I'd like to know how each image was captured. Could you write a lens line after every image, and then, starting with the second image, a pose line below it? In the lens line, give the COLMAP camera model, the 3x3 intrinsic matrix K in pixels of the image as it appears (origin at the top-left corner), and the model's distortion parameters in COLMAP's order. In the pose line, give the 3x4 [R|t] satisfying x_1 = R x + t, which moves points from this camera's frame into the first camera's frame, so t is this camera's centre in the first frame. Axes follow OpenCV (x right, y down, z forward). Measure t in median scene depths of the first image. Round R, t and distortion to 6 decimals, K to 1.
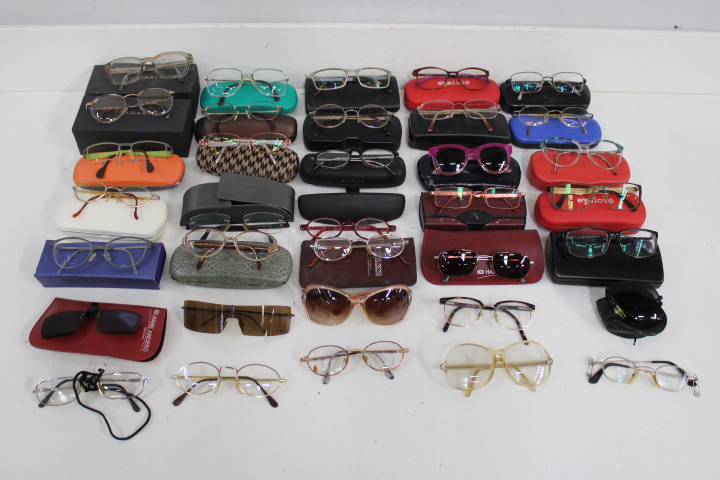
lens RADIAL K [[695.0, 0, 360.0], [0, 695.0, 240.0], [0, 0, 1]] dist [-0.141253, 0.145673]
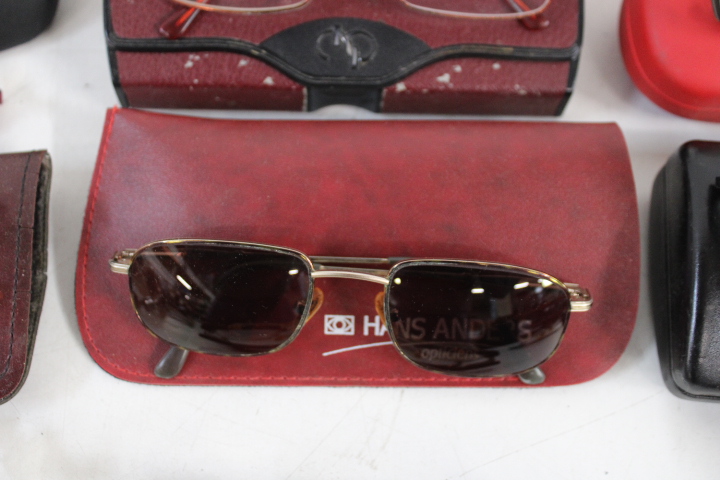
lens RADIAL K [[926.8, 0, 360.0], [0, 926.8, 240.0], [0, 0, 1]] dist [-0.073525, 0.096743]
pose [[0.999528, 0.026026, -0.016325, 0.177607], [-0.019679, 0.950417, 0.310354, -0.067443], [0.023593, -0.309886, 0.950481, 0.702026]]
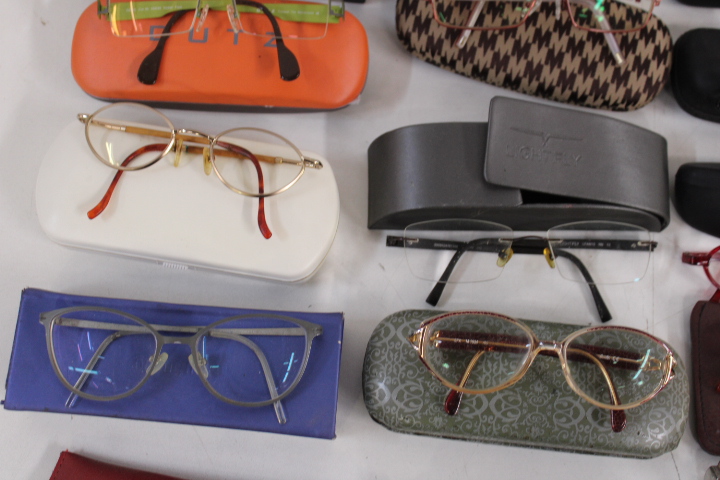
lens RADIAL K [[926.8, 0, 360.0], [0, 926.8, 240.0], [0, 0, 1]] dist [-0.073525, 0.096743]
pose [[0.997270, 0.069464, -0.025059, -0.252397], [-0.055505, 0.928928, 0.366076, -0.202655], [0.048707, -0.363685, 0.930248, 0.520306]]
